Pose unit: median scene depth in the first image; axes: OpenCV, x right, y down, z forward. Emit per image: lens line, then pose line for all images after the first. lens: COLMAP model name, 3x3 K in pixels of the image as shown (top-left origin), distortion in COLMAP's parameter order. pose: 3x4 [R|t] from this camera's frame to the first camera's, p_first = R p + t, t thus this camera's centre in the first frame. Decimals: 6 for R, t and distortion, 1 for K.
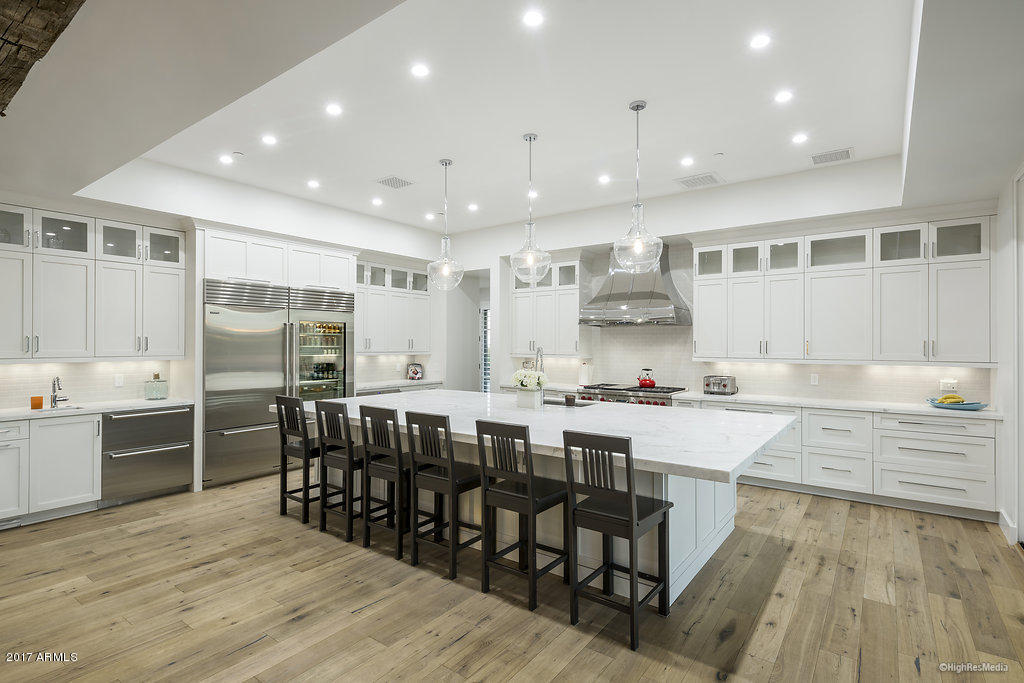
lens RADIAL K [[505.2, 0, 526.2], [0, 505.2, 342.2], [0, 0, 1]] dist [0.000873, -0.000345]
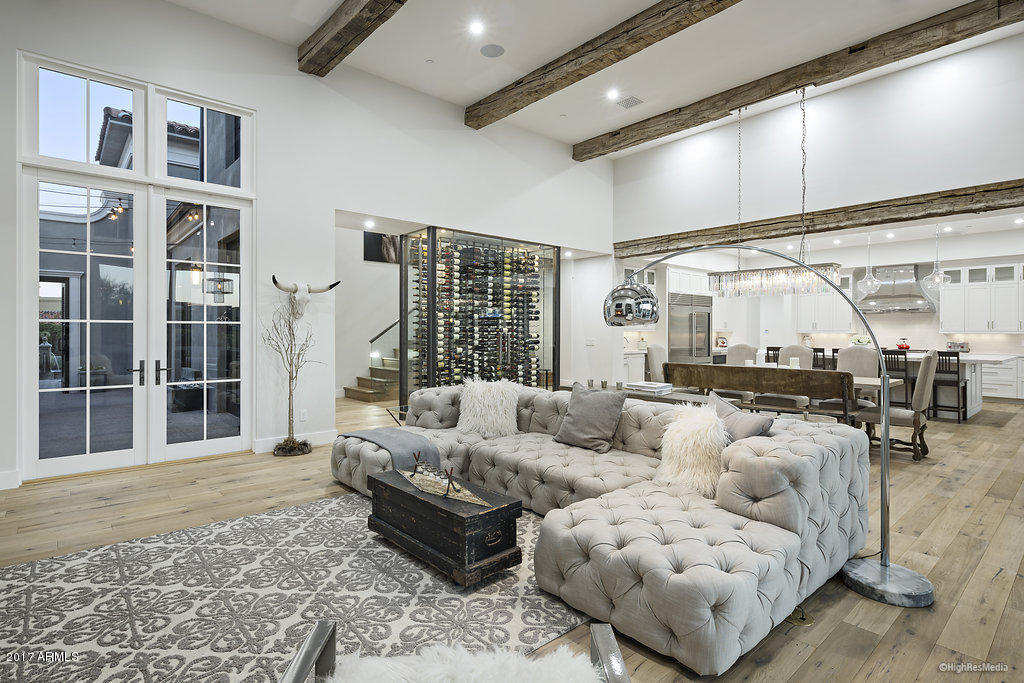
lens RADIAL K [[505.2, 0, 526.2], [0, 505.2, 342.2], [0, 0, 1]] dist [0.000873, -0.000345]
pose [[0.976186, 0.006218, -0.216846, -0.693641], [-0.002445, 0.999841, 0.017665, 0.040354], [0.216921, -0.016714, 0.976046, -1.027988]]
